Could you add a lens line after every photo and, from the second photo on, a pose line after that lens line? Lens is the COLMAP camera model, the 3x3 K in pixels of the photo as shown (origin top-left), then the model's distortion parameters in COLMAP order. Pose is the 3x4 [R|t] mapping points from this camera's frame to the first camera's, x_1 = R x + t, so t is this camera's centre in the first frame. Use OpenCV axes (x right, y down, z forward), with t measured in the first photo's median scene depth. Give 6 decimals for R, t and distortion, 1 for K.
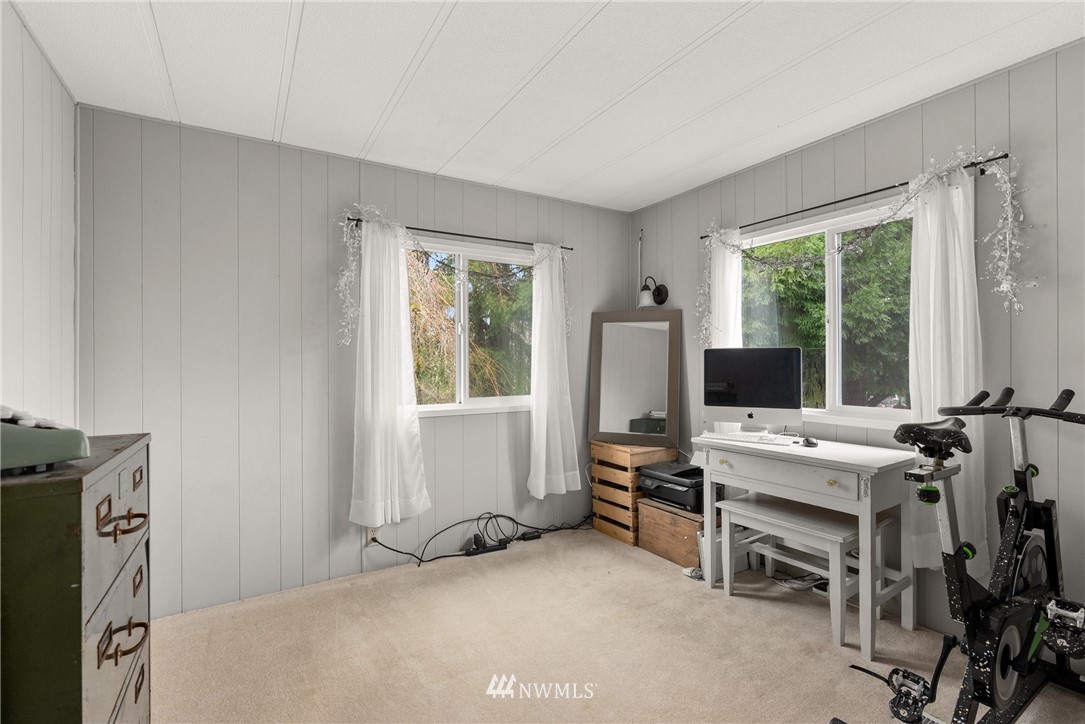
lens RADIAL K [[497.0, 0, 543.9], [0, 497.0, 362.2], [0, 0, 1]] dist [-0.036910, 0.000567]
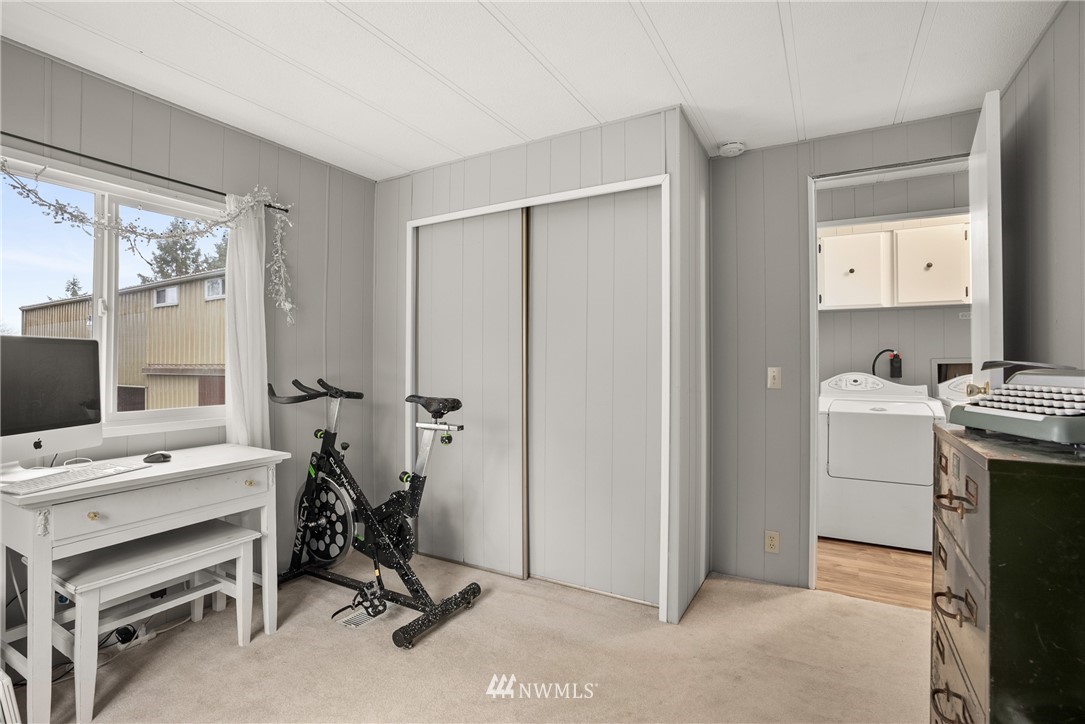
lens RADIAL K [[497.0, 0, 543.5], [0, 497.0, 362.4], [0, 0, 1]] dist [-0.036910, 0.000567]
pose [[-0.485909, 0.001452, 0.874008, -0.528378], [-0.006058, 0.999969, -0.005029, 0.002402], [-0.873988, -0.007738, -0.485886, 0.897763]]
